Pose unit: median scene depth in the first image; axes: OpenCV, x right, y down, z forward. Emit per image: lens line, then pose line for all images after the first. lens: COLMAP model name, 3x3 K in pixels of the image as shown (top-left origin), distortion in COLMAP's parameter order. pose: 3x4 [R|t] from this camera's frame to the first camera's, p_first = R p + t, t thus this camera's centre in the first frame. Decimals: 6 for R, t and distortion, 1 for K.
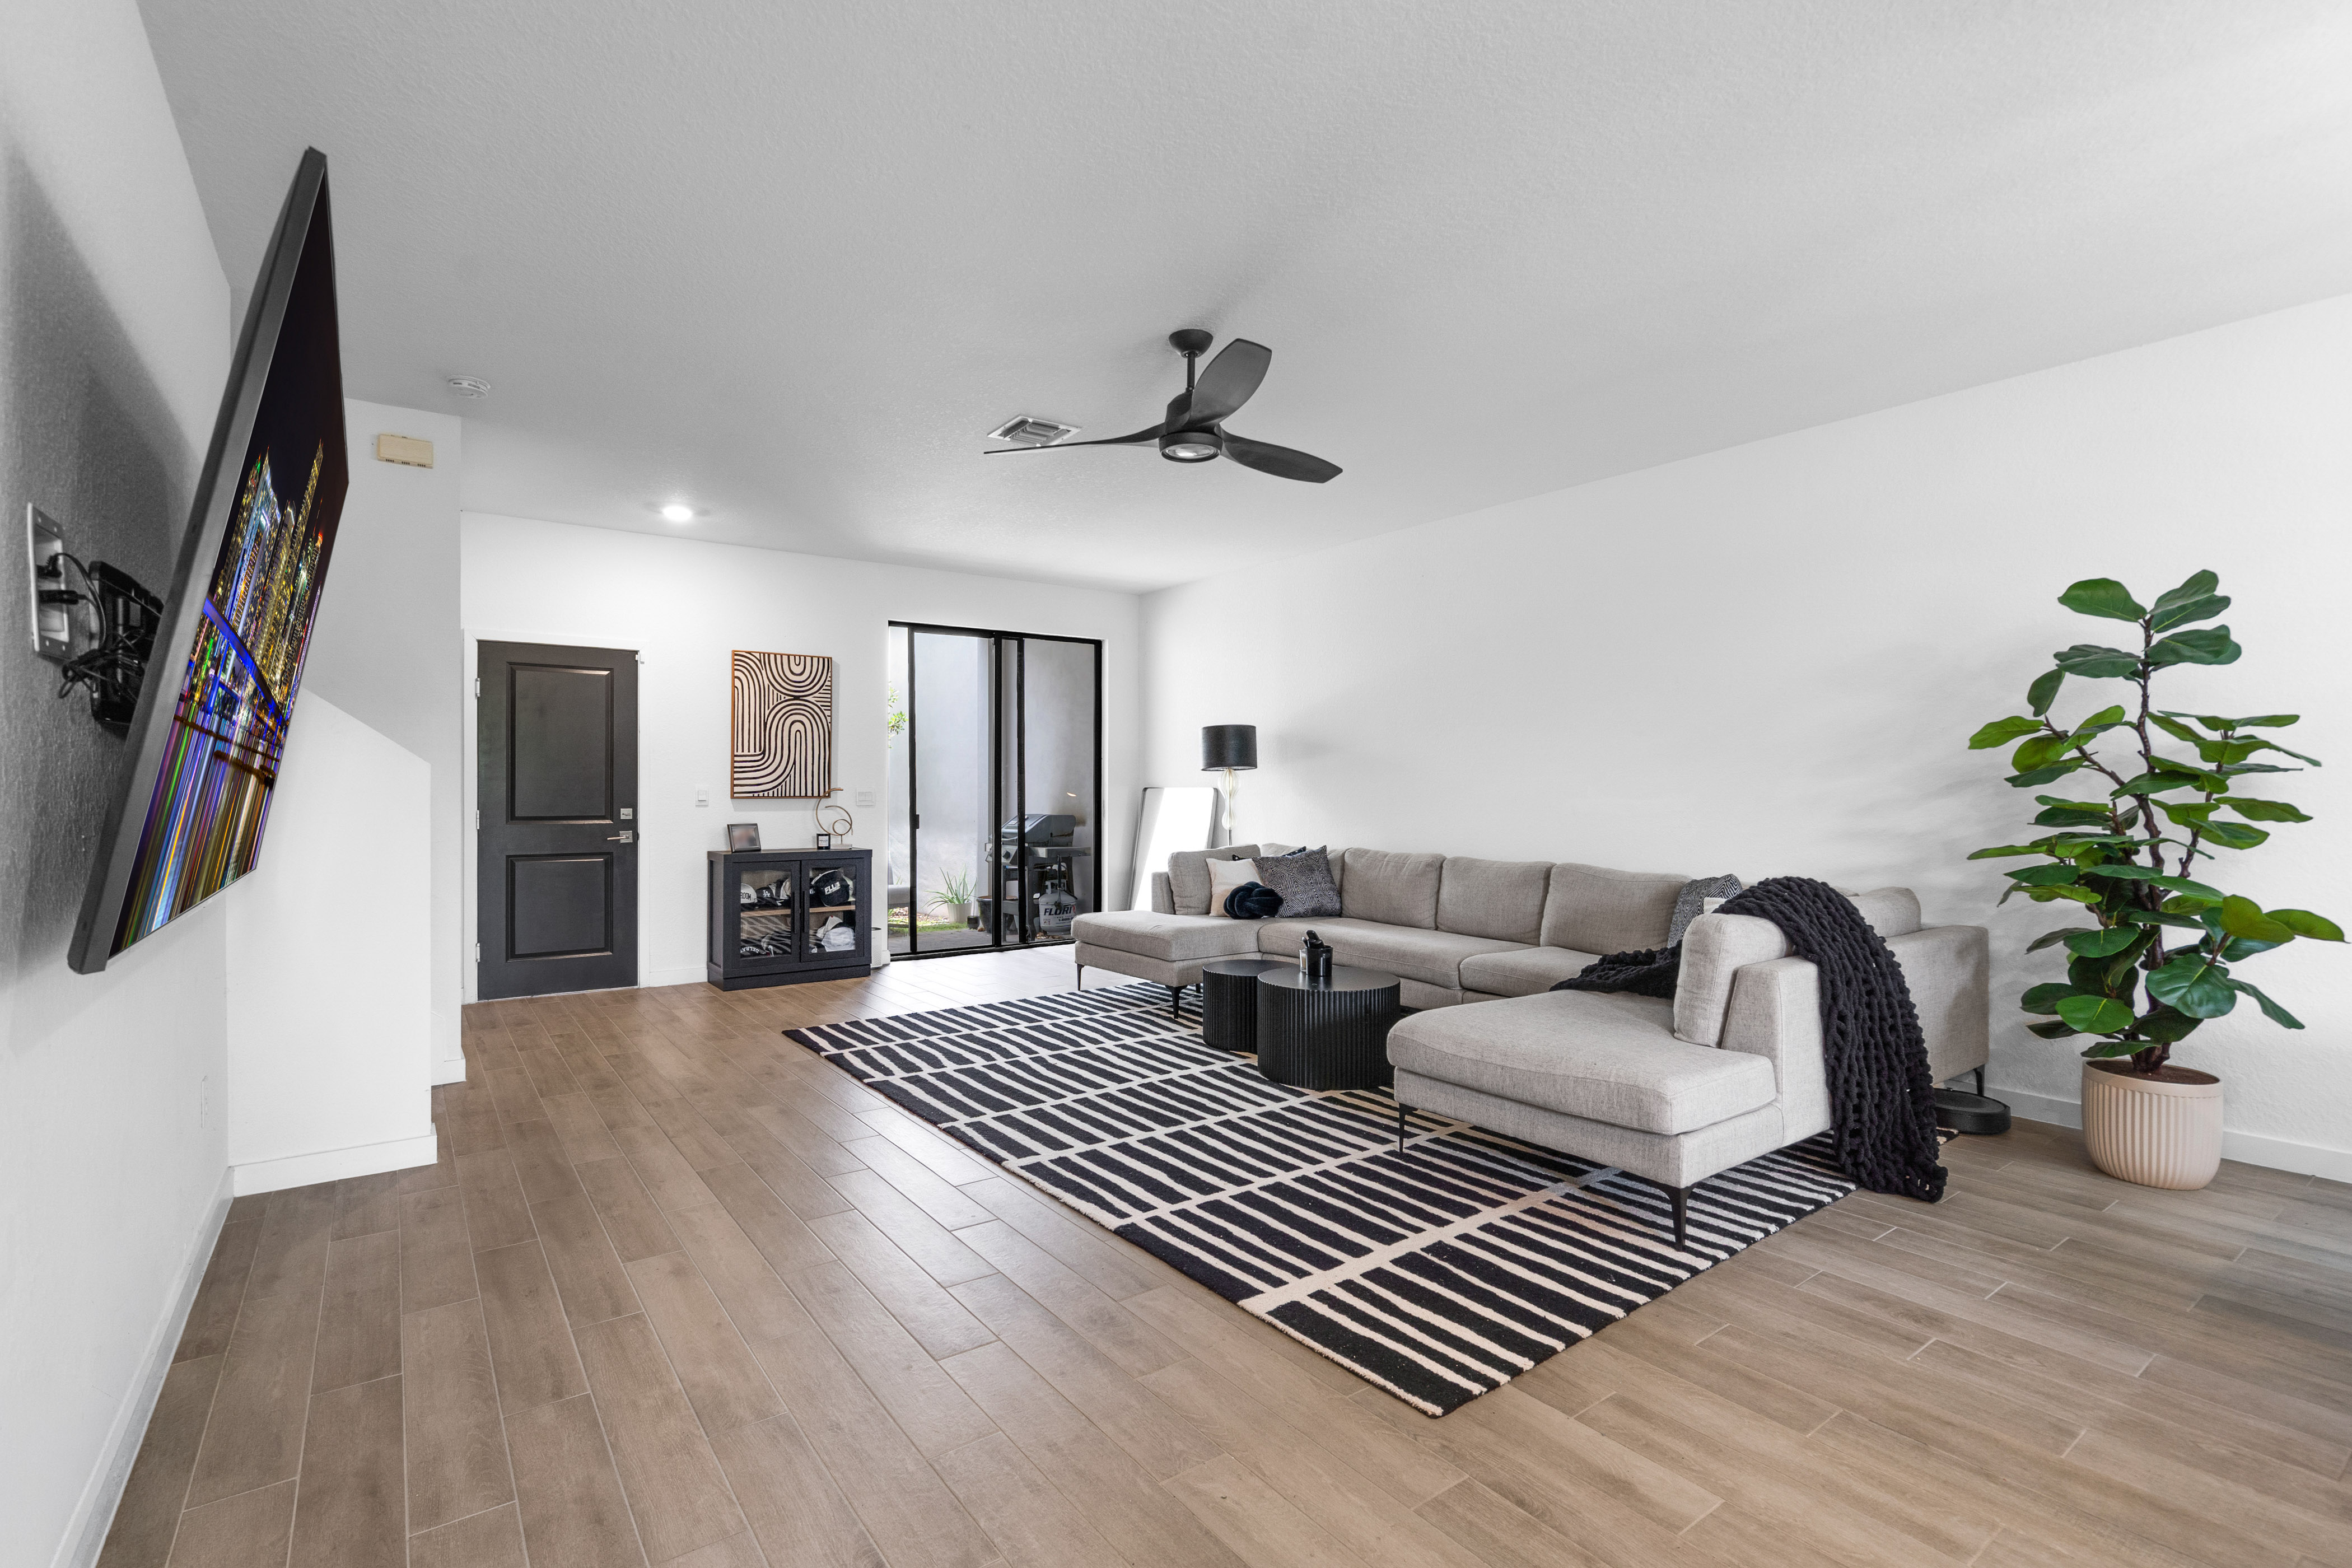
lens RADIAL K [[1078.1, 0, 1176.0], [0, 1078.1, 784.0], [0, 0, 1]] dist [-0.004440, 0.000322]
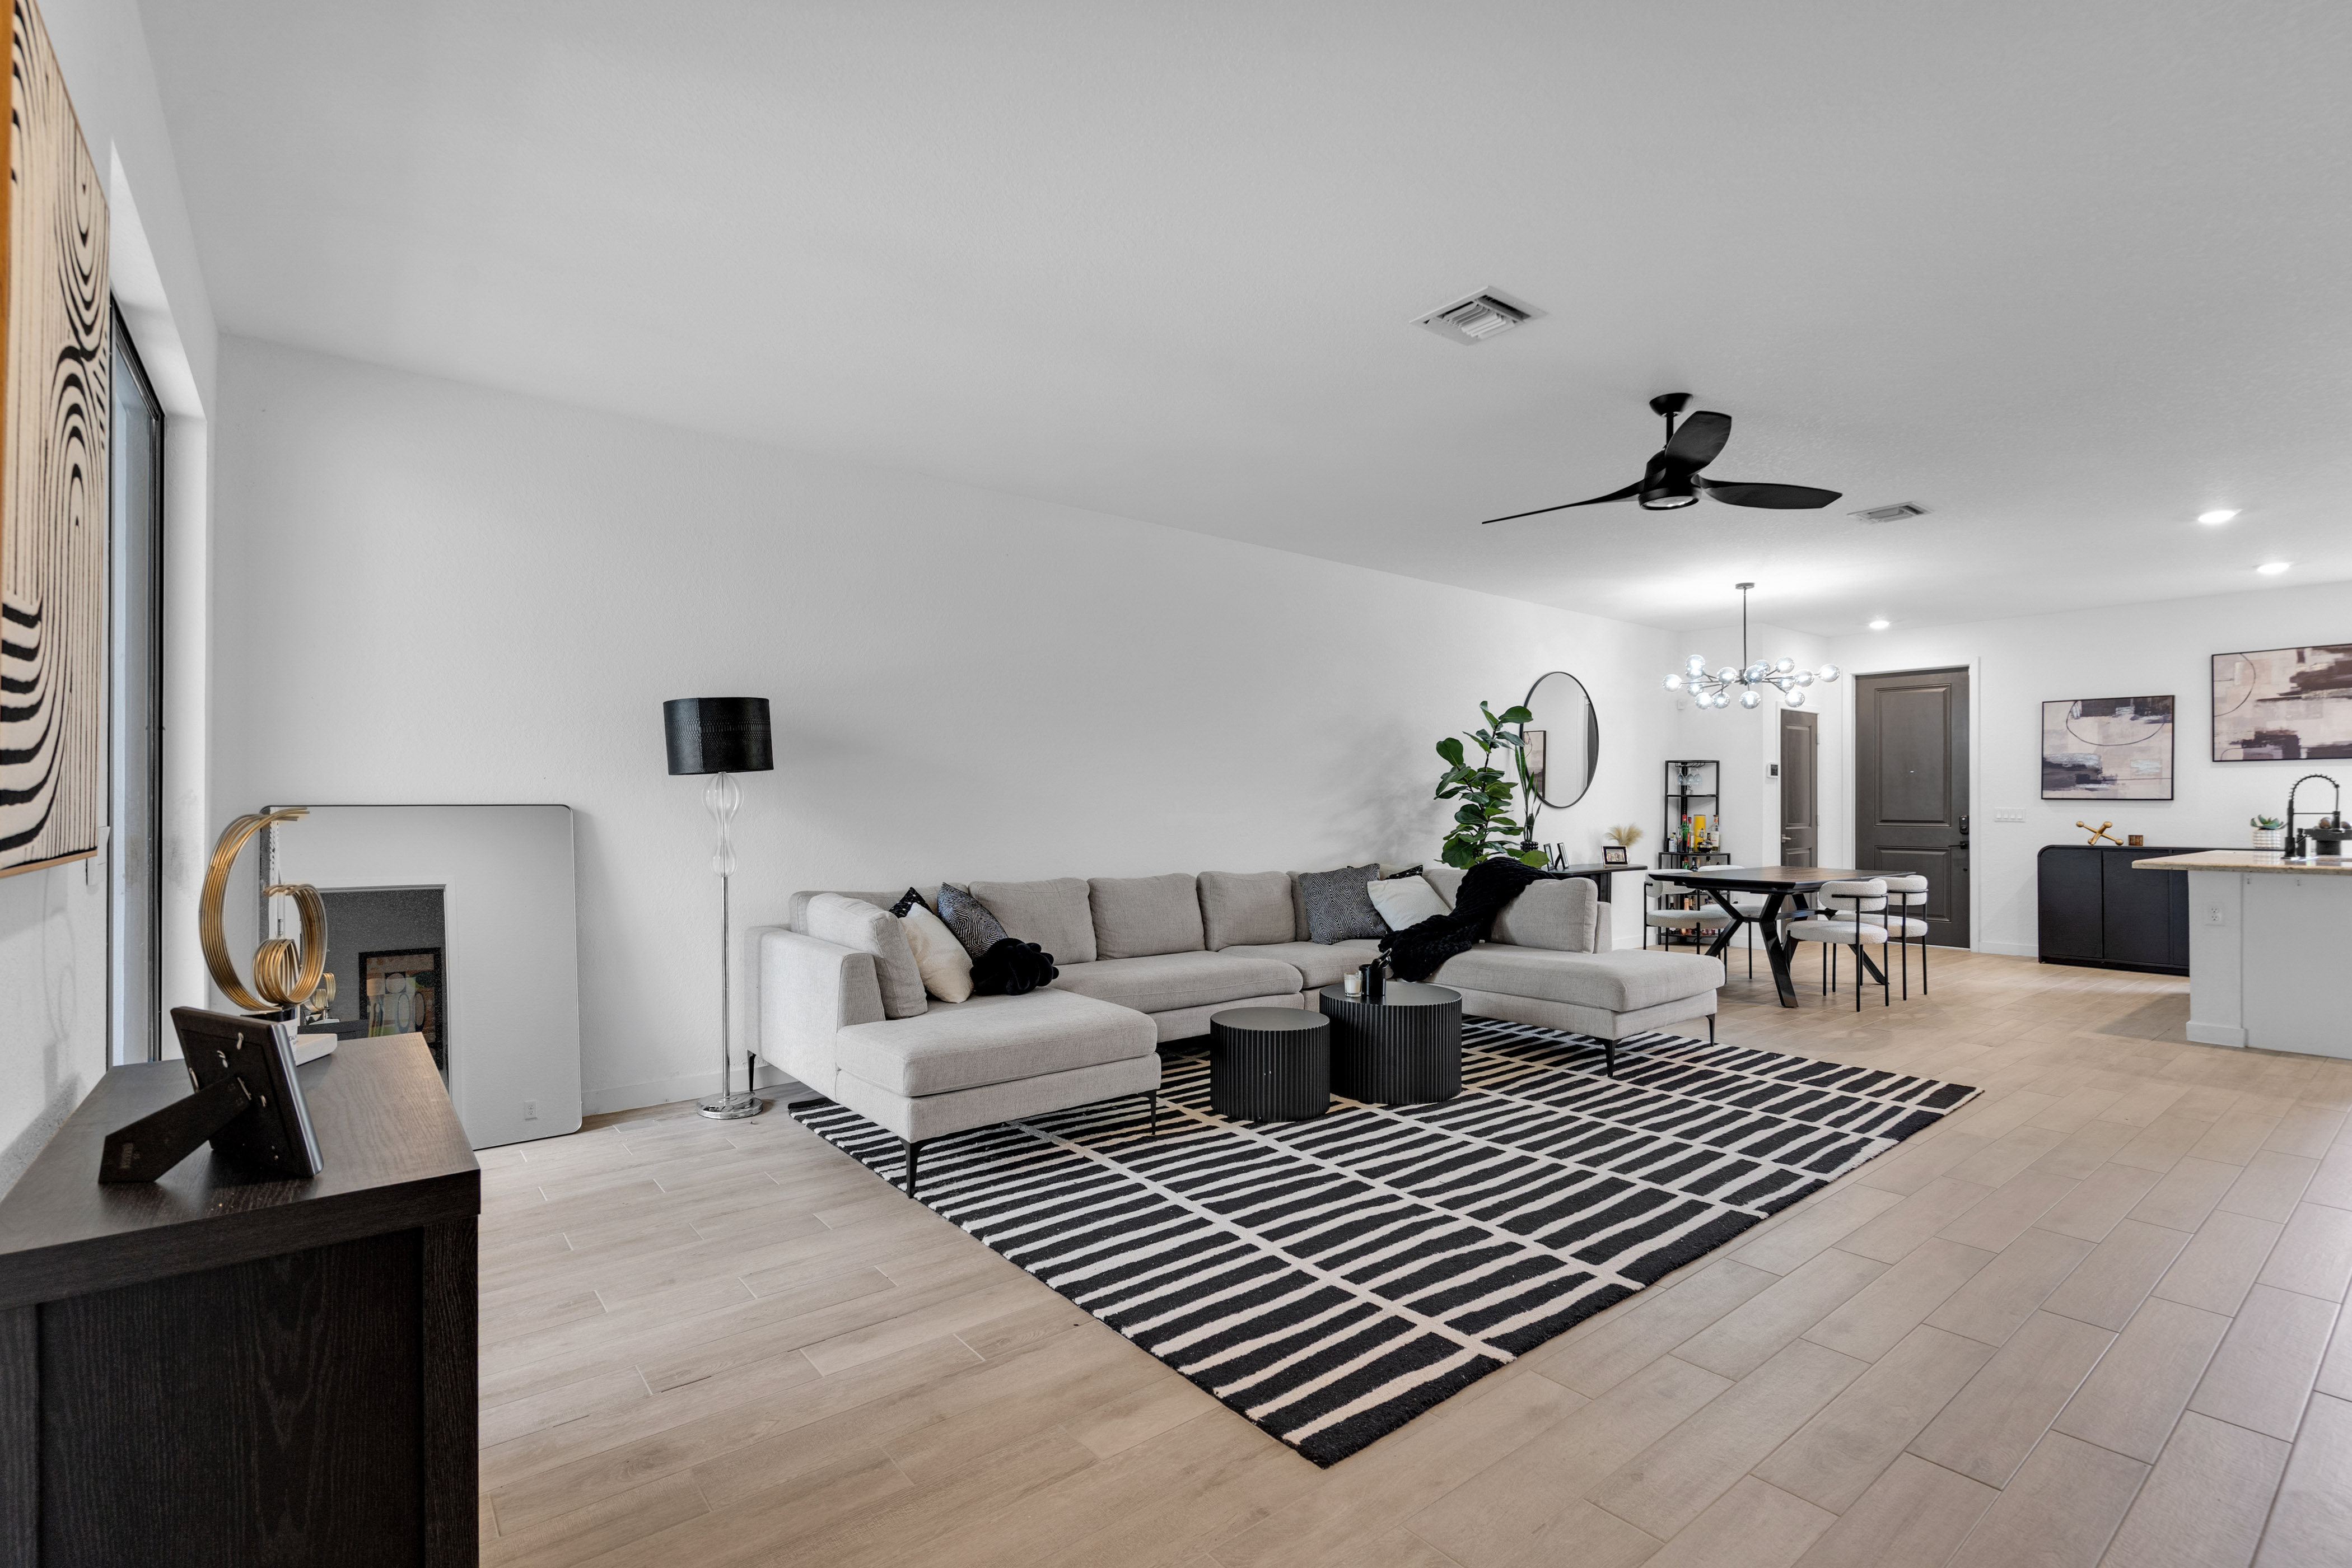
lens RADIAL K [[1077.6, 0, 1159.7], [0, 1077.6, 802.5], [0, 0, 1]] dist [-0.003182, 0.000295]
pose [[-0.035793, -0.000452, 0.999359, -0.776052], [-0.003333, 0.999994, 0.000333, 0.001459], [-0.999354, -0.003319, -0.035794, 1.129502]]
